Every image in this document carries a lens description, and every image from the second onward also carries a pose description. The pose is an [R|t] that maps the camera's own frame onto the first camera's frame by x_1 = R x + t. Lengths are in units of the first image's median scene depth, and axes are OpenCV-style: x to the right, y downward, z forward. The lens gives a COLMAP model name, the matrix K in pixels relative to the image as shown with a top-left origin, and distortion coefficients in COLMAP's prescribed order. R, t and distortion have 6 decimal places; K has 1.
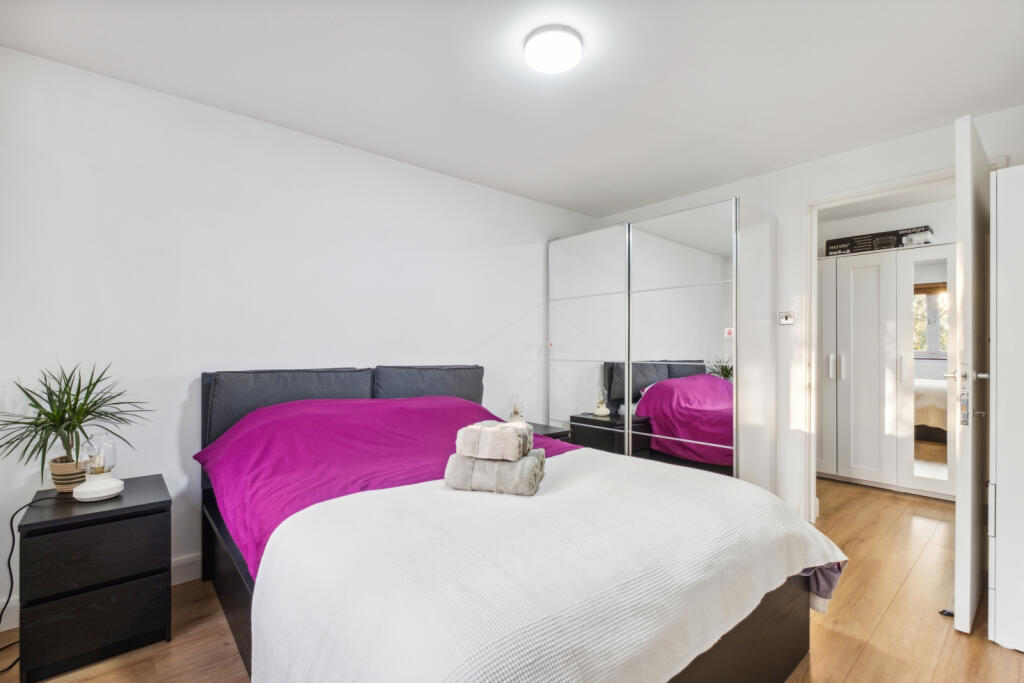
lens RADIAL K [[456.7, 0, 501.3], [0, 456.7, 345.2], [0, 0, 1]] dist [0.000766, -0.000071]
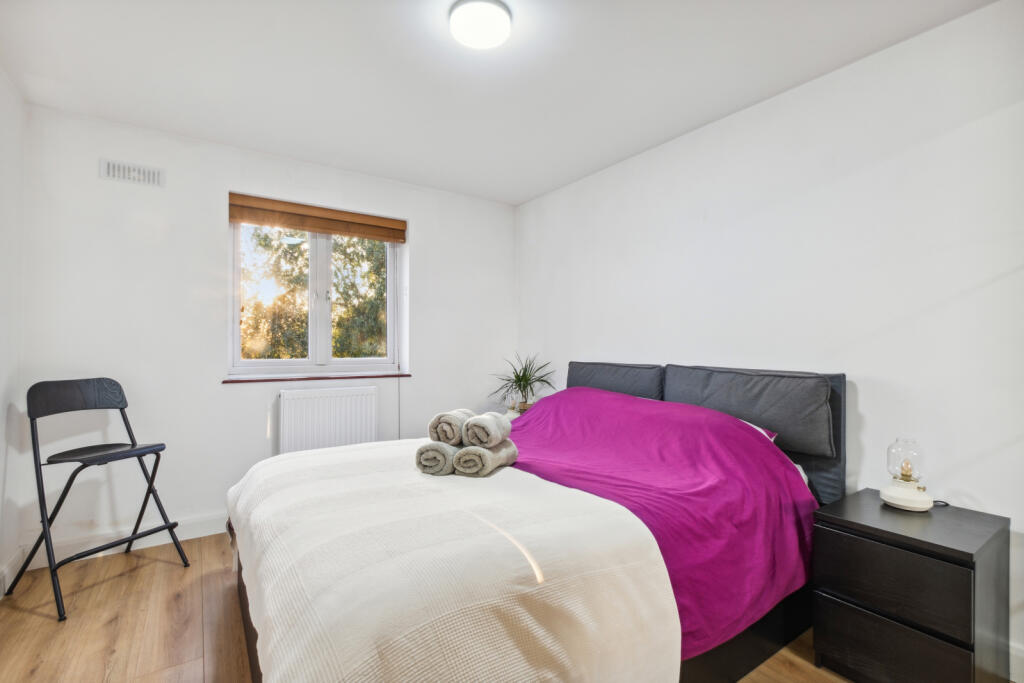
lens RADIAL K [[456.7, 0, 501.3], [0, 456.7, 345.2], [0, 0, 1]] dist [0.000766, -0.000071]
pose [[-0.108234, -0.006839, -0.994102, 0.587512], [0.003941, 0.999966, -0.007309, 0.010605], [0.994118, -0.004709, -0.108204, 0.661803]]
